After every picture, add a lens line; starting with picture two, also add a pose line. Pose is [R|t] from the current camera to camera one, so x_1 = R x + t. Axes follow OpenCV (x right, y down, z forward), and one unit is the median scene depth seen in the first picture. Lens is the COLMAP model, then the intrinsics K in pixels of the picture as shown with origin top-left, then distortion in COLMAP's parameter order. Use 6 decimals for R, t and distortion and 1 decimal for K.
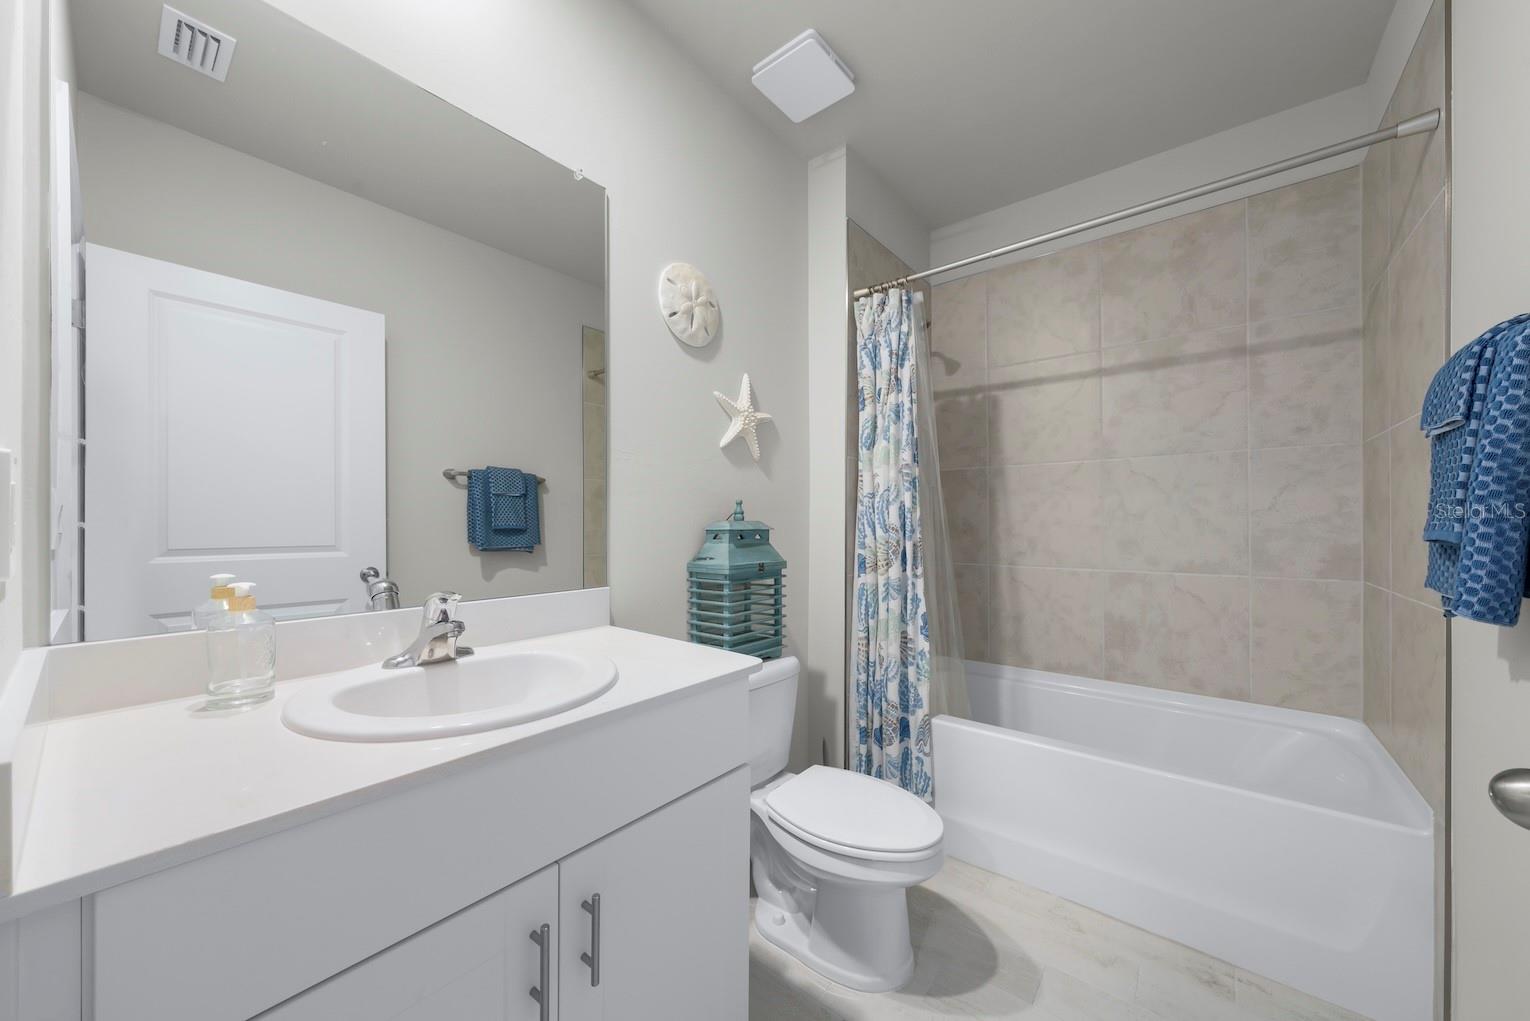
lens RADIAL K [[536.6, 0, 767.3], [0, 536.6, 511.0], [0, 0, 1]] dist [-0.000775, 0.000015]
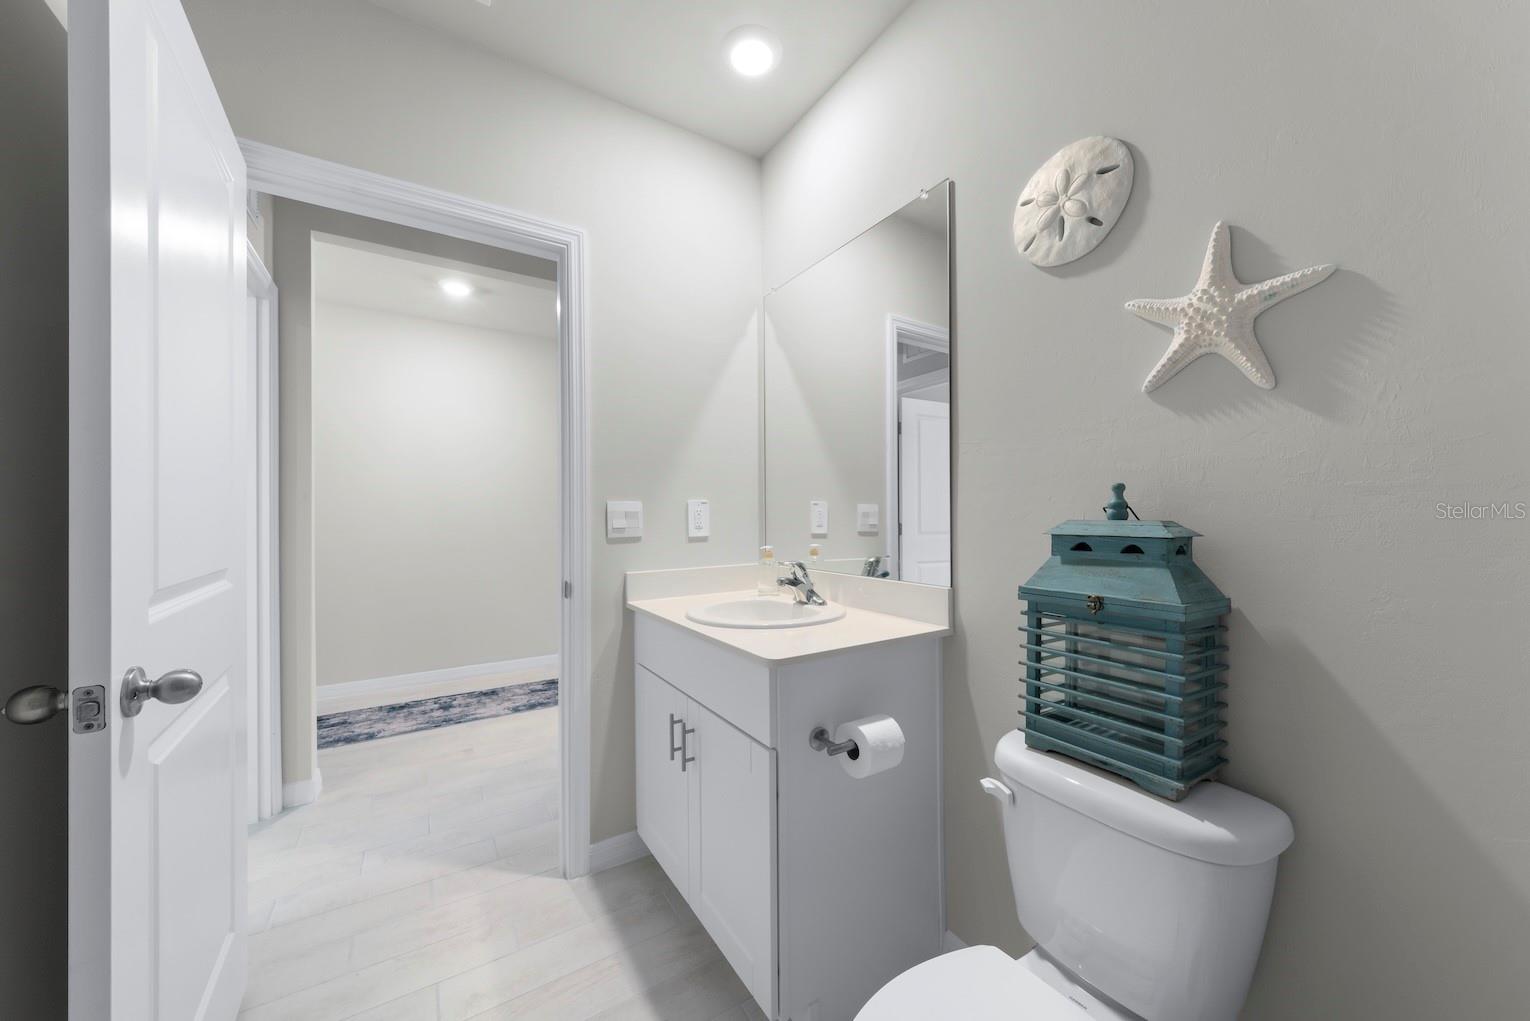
lens RADIAL K [[536.6, 0, 767.3], [0, 536.6, 511.0], [0, 0, 1]] dist [-0.000775, 0.000015]
pose [[-0.314561, -0.008010, -0.949204, 0.614748], [0.014392, 0.999809, -0.013206, 0.010996], [0.949128, -0.017815, -0.314385, 0.834783]]
